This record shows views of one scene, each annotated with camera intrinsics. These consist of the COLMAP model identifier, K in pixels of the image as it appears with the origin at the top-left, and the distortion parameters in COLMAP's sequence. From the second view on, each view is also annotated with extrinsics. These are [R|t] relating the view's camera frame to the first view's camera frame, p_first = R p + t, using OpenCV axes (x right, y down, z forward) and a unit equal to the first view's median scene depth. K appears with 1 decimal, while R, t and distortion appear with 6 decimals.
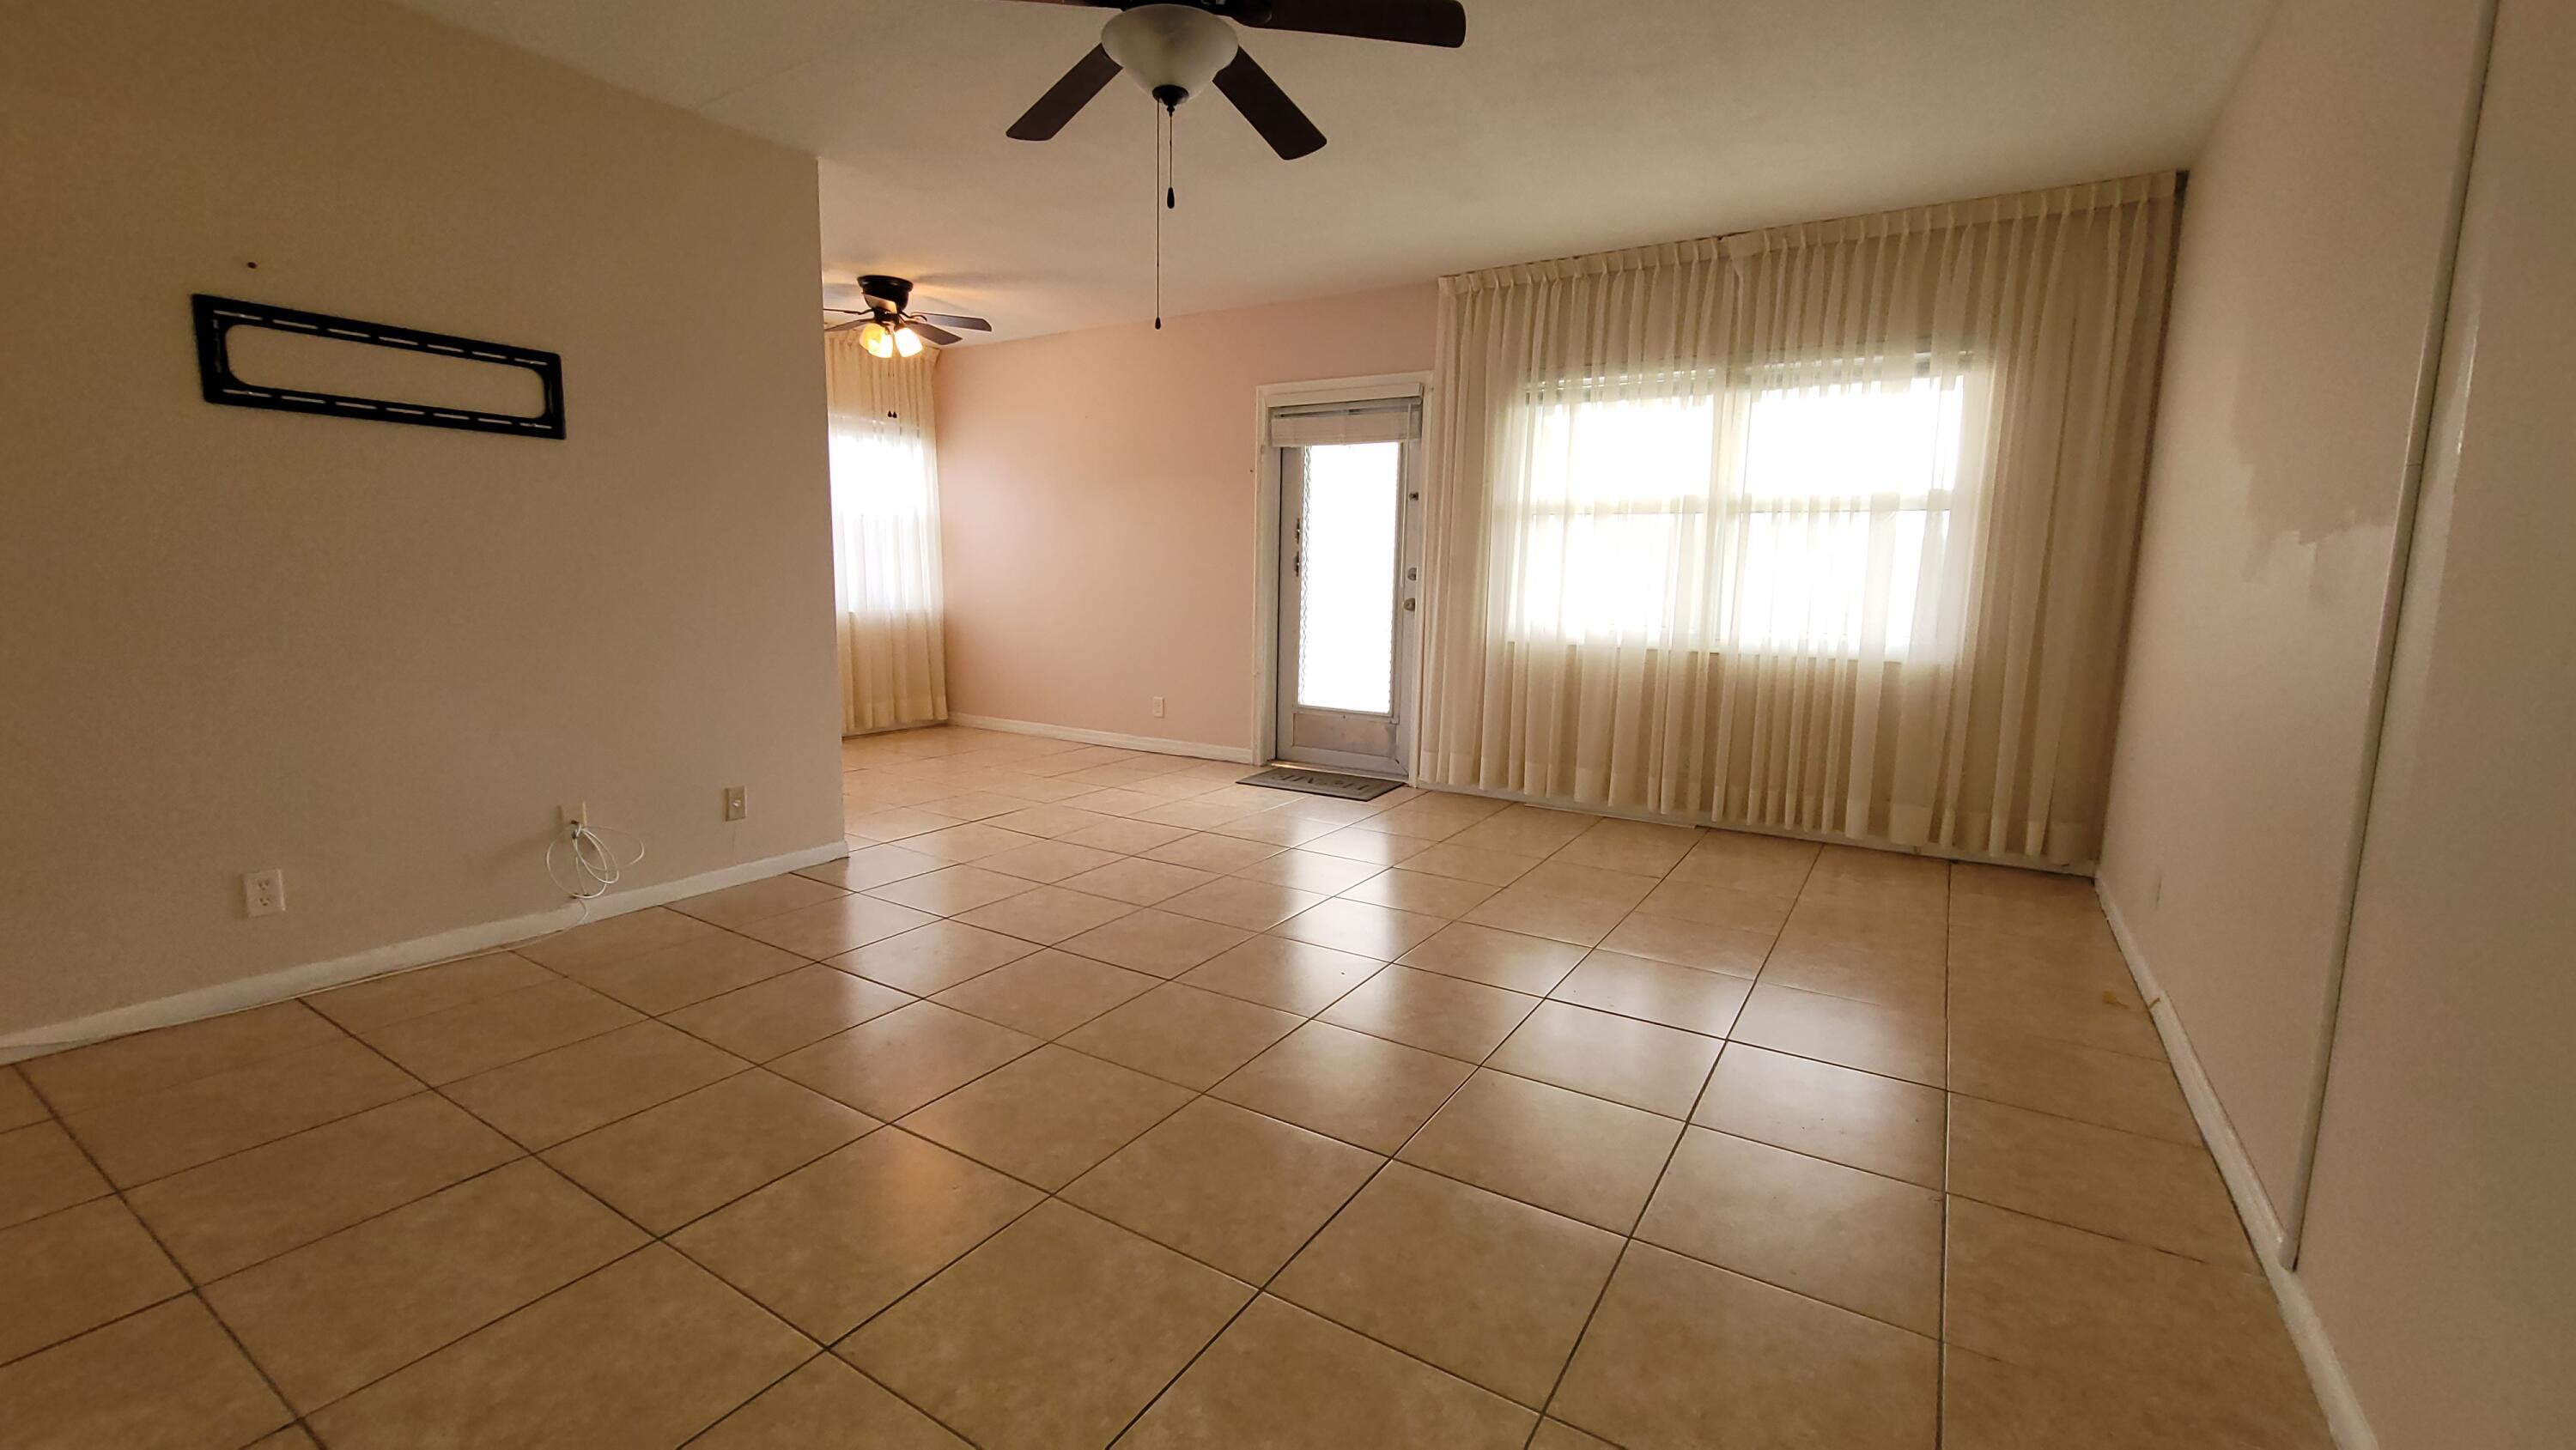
lens RADIAL K [[1052.2, 0, 1288.8], [0, 1052.2, 723.9], [0, 0, 1]] dist [-0.003710, 0.001967]
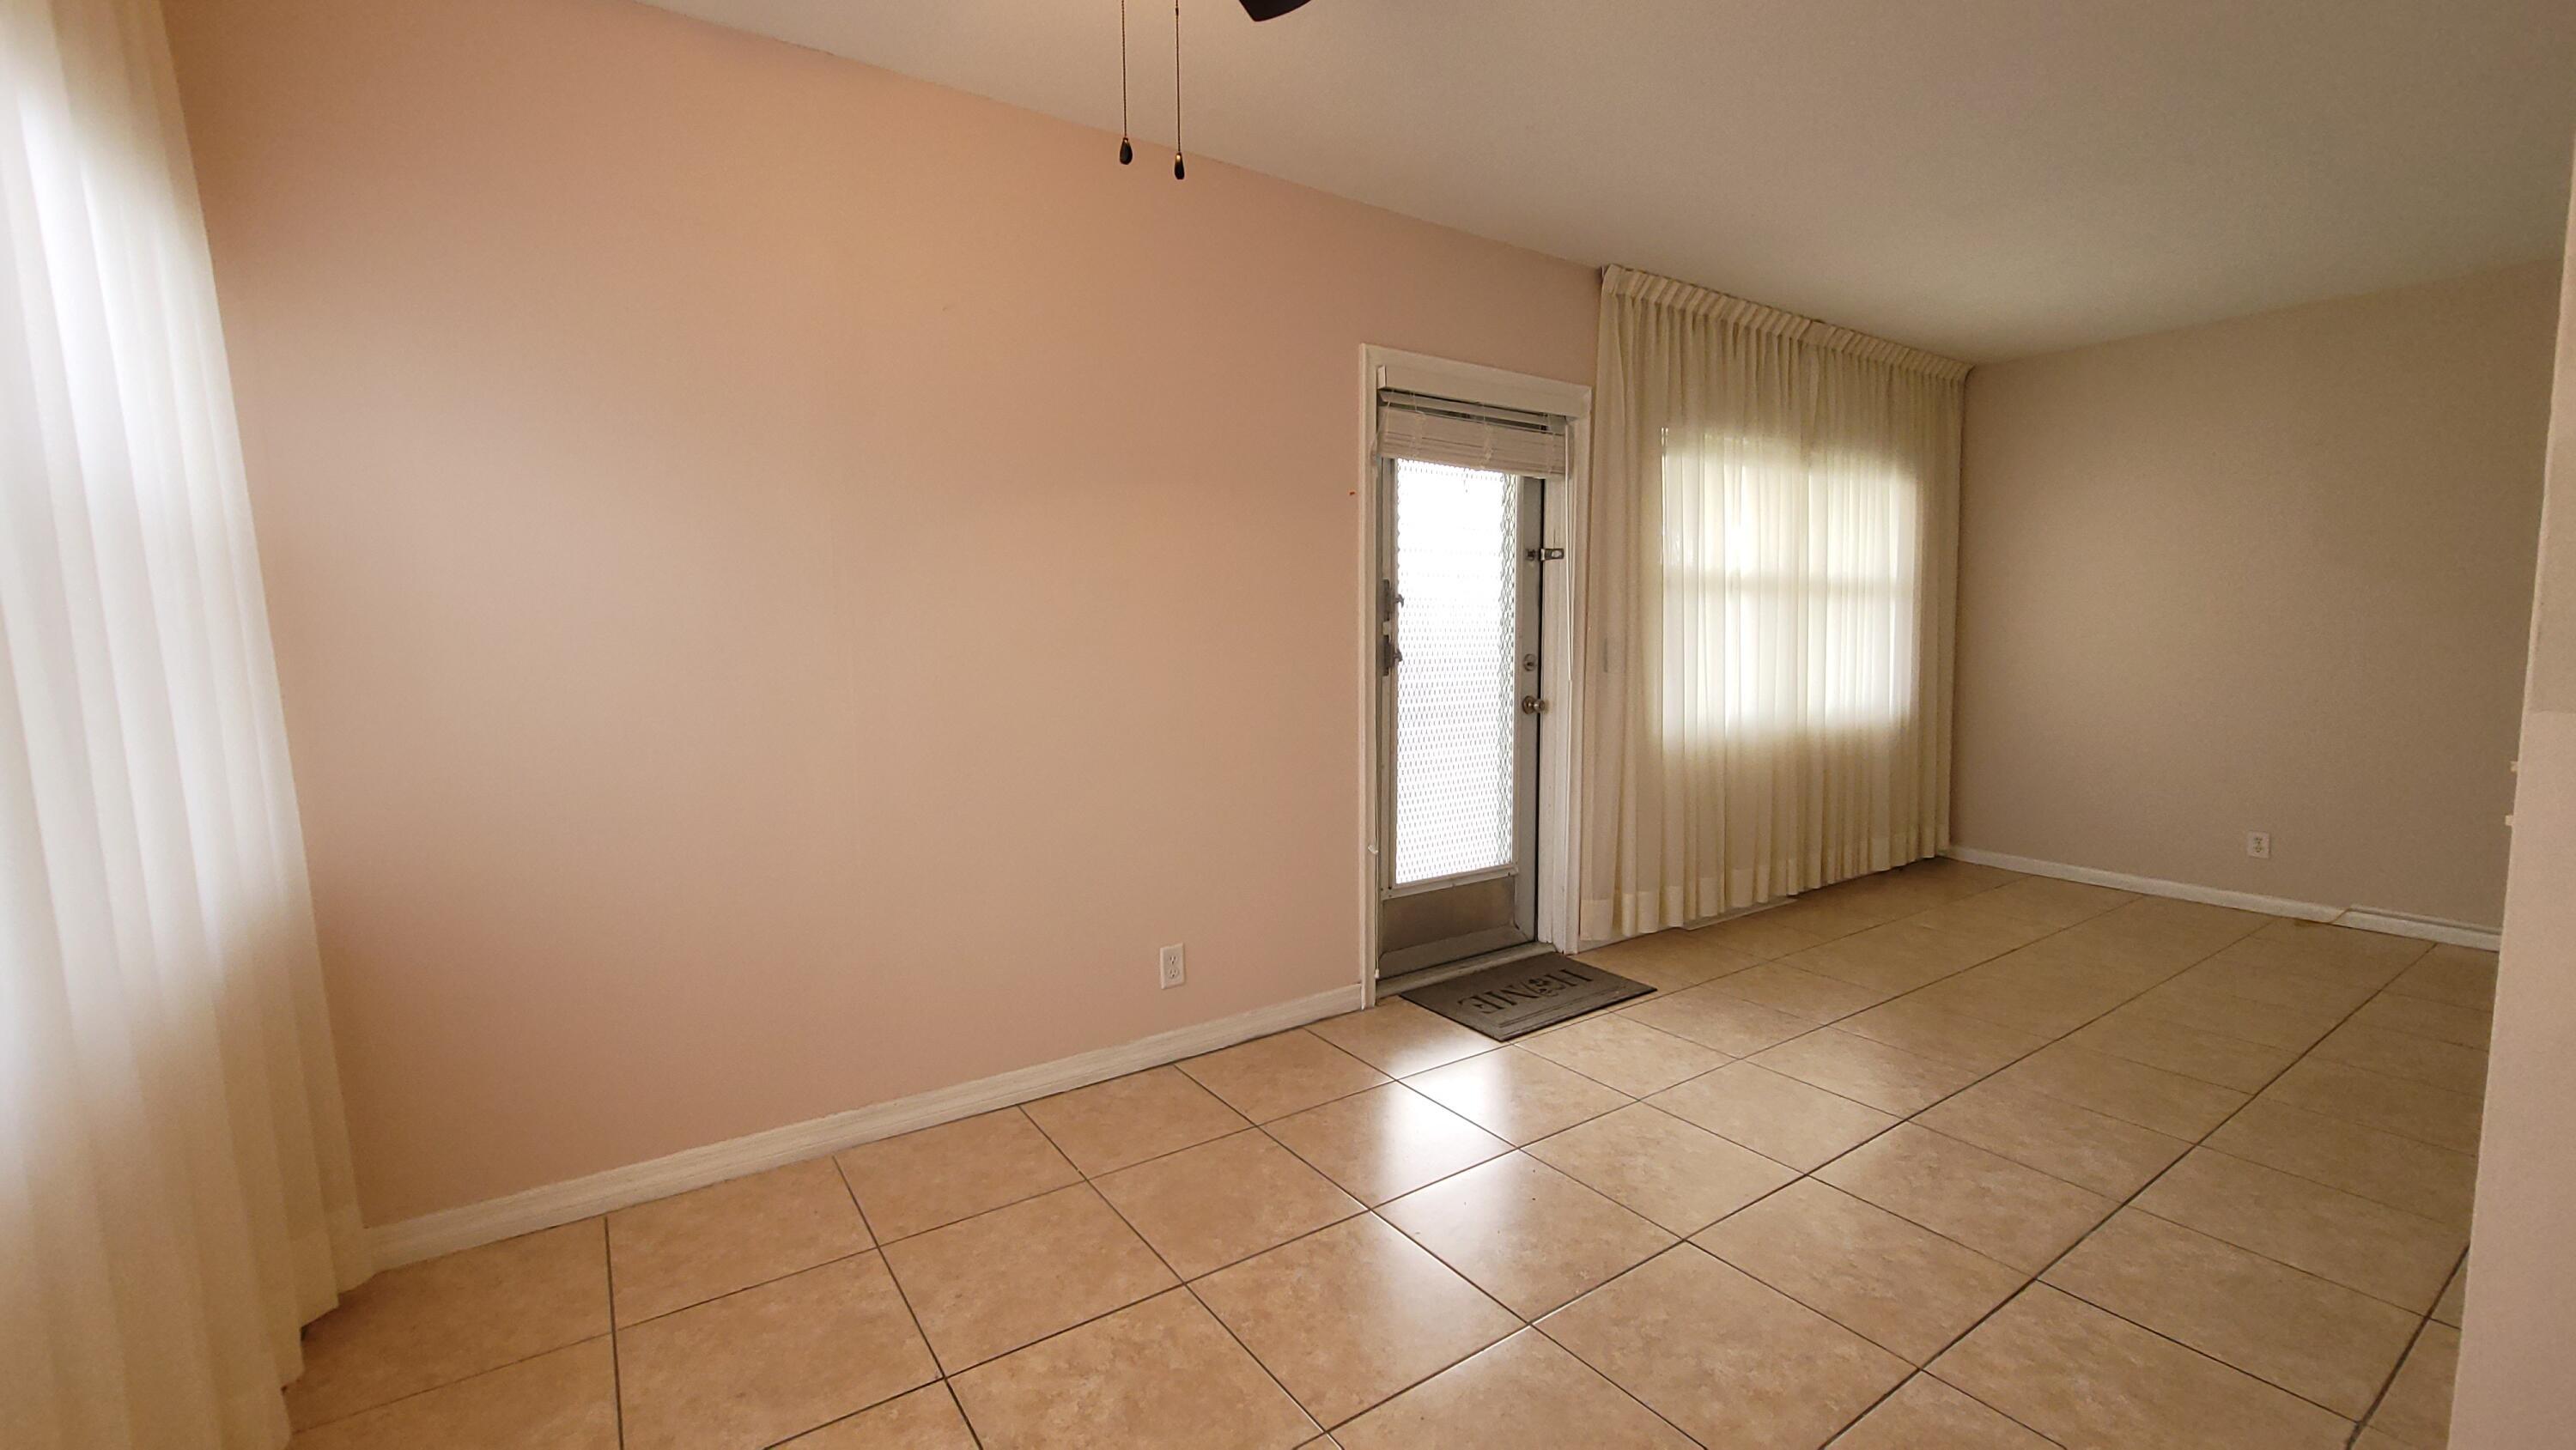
lens RADIAL K [[1052.2, 0, 1289.5], [0, 1052.2, 723.7], [0, 0, 1]] dist [-0.003710, 0.001967]
pose [[0.401188, -0.105682, 0.909879, -0.761959], [0.141066, 0.988600, 0.052626, -0.205963], [-0.905068, 0.107240, 0.411522, 1.088706]]
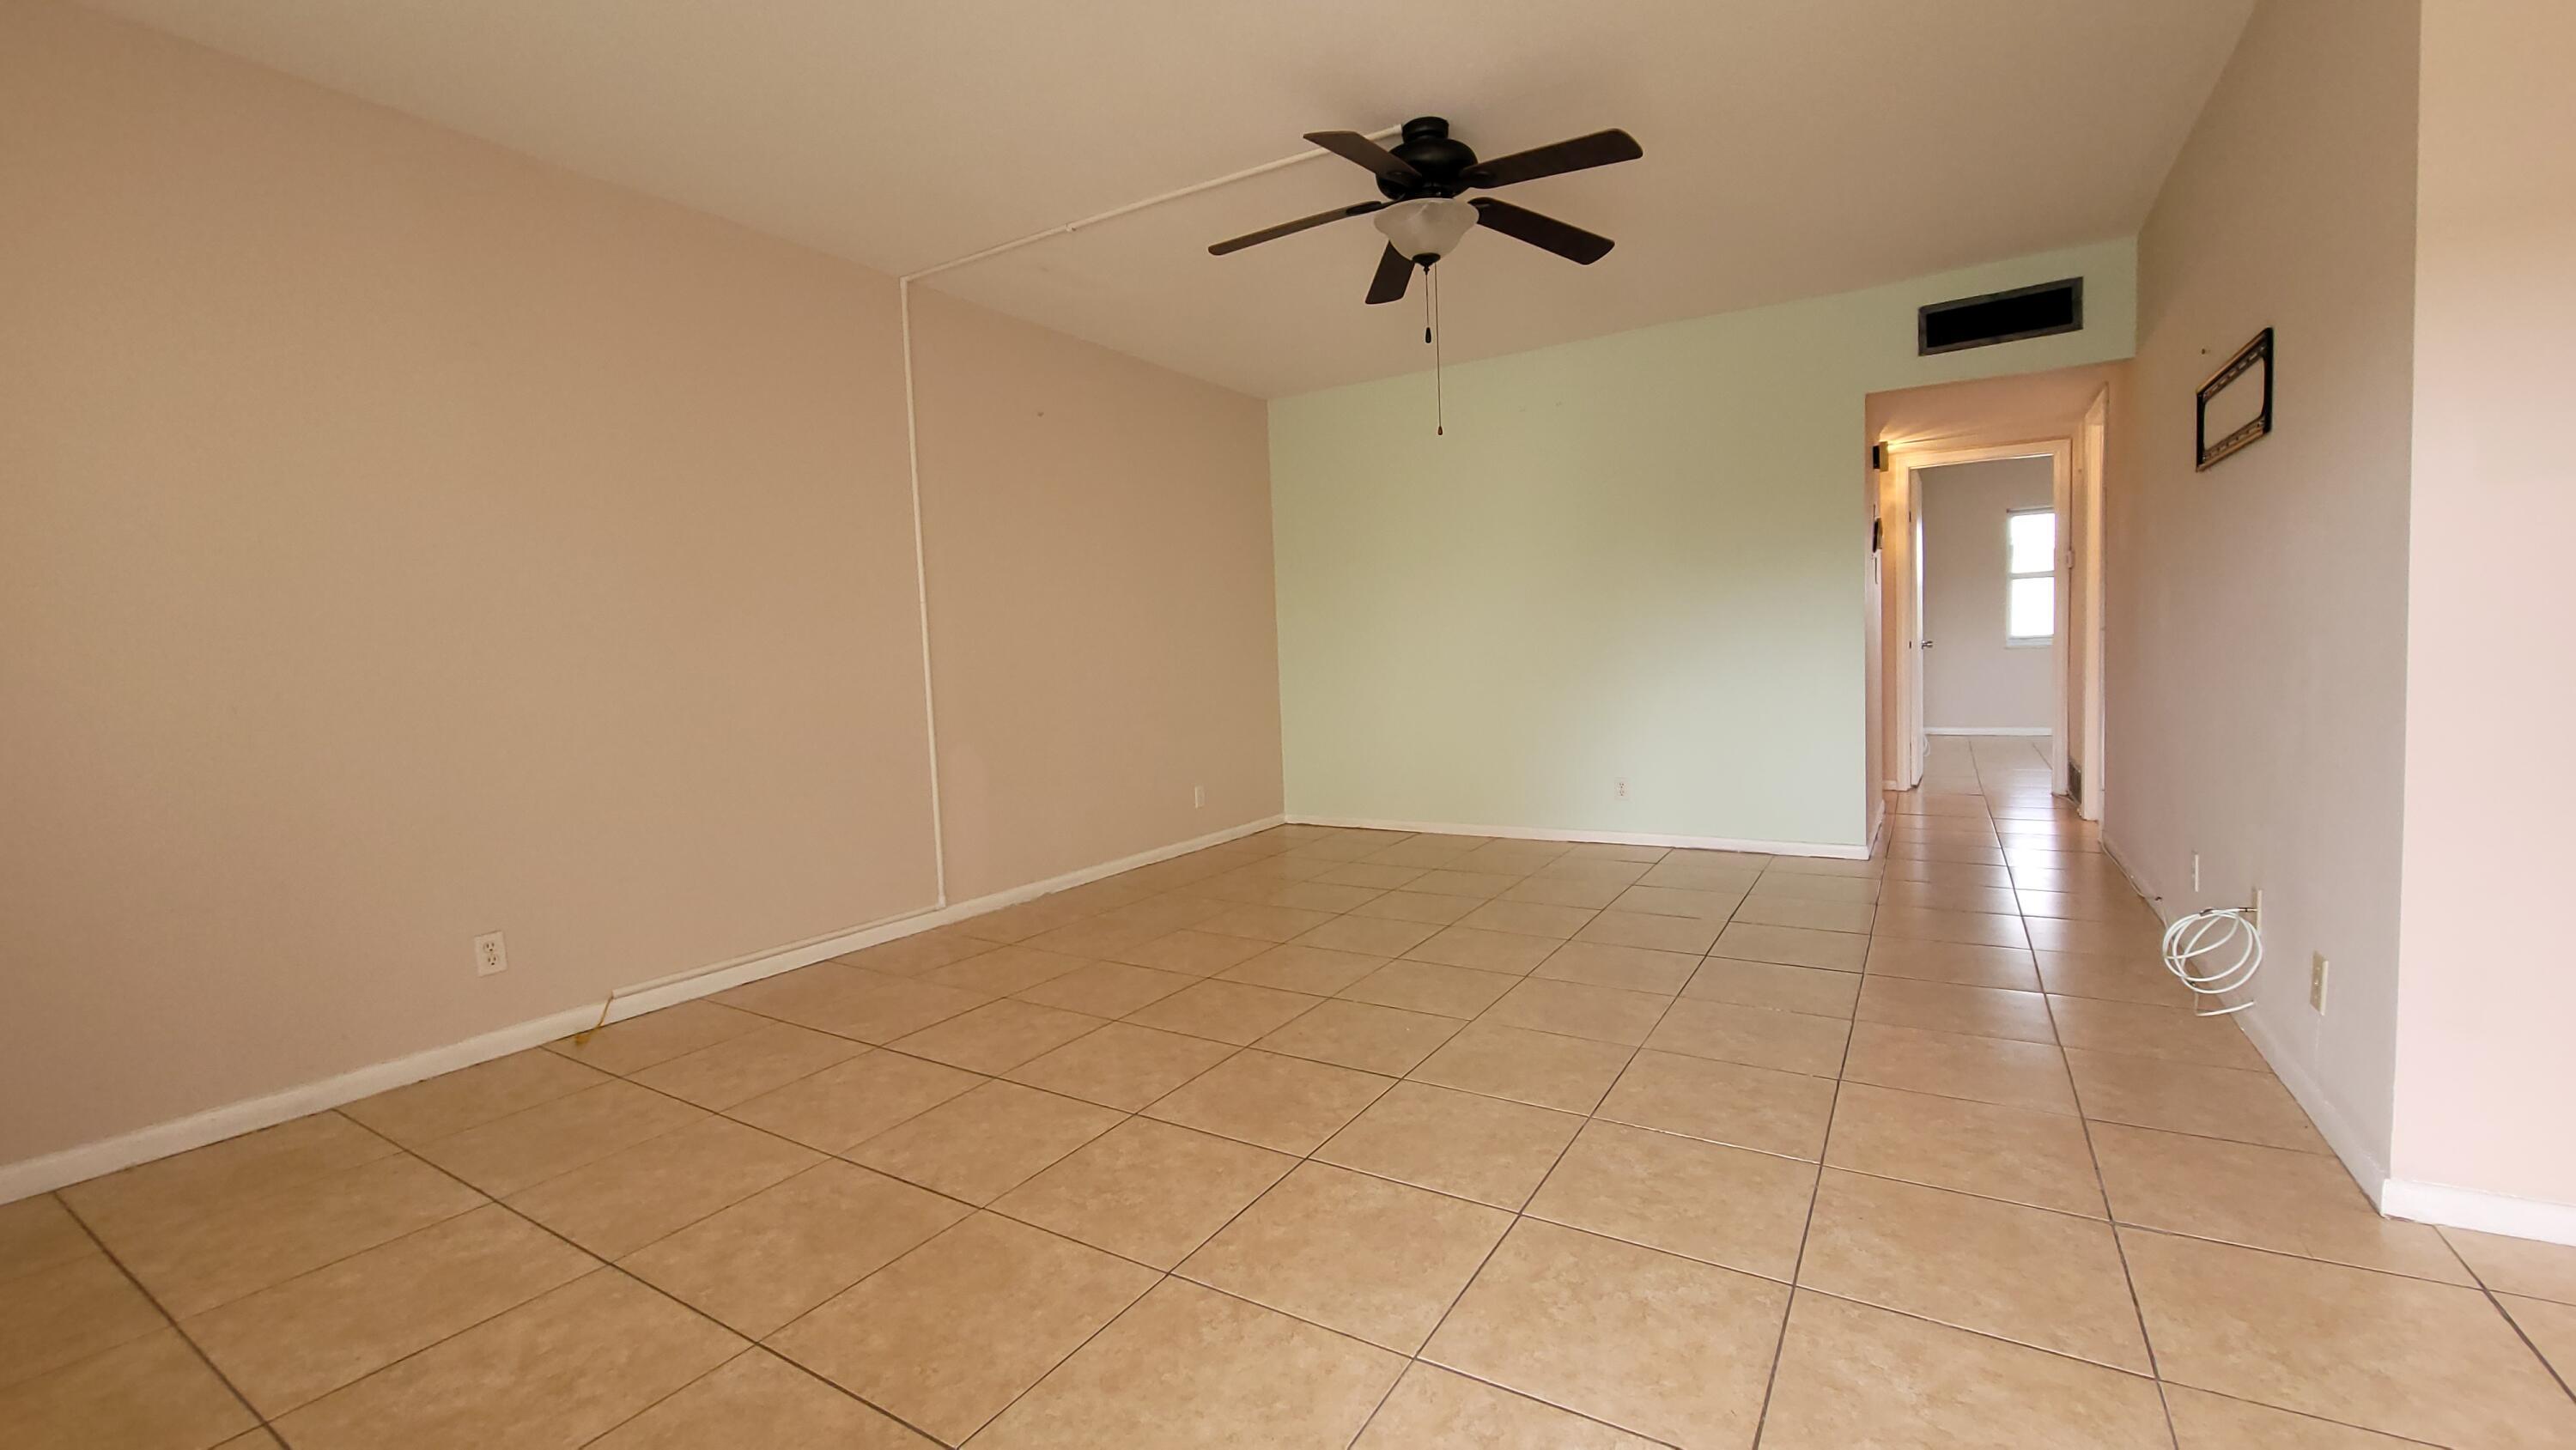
lens RADIAL K [[1052.2, 0, 1287.7], [0, 1052.2, 730.6], [0, 0, 1]] dist [-0.003710, 0.001967]
pose [[-0.999698, 0.023706, -0.006542, 0.042639], [0.021712, 0.975733, 0.217884, -0.170526], [0.011549, 0.217676, -0.975953, 1.284809]]
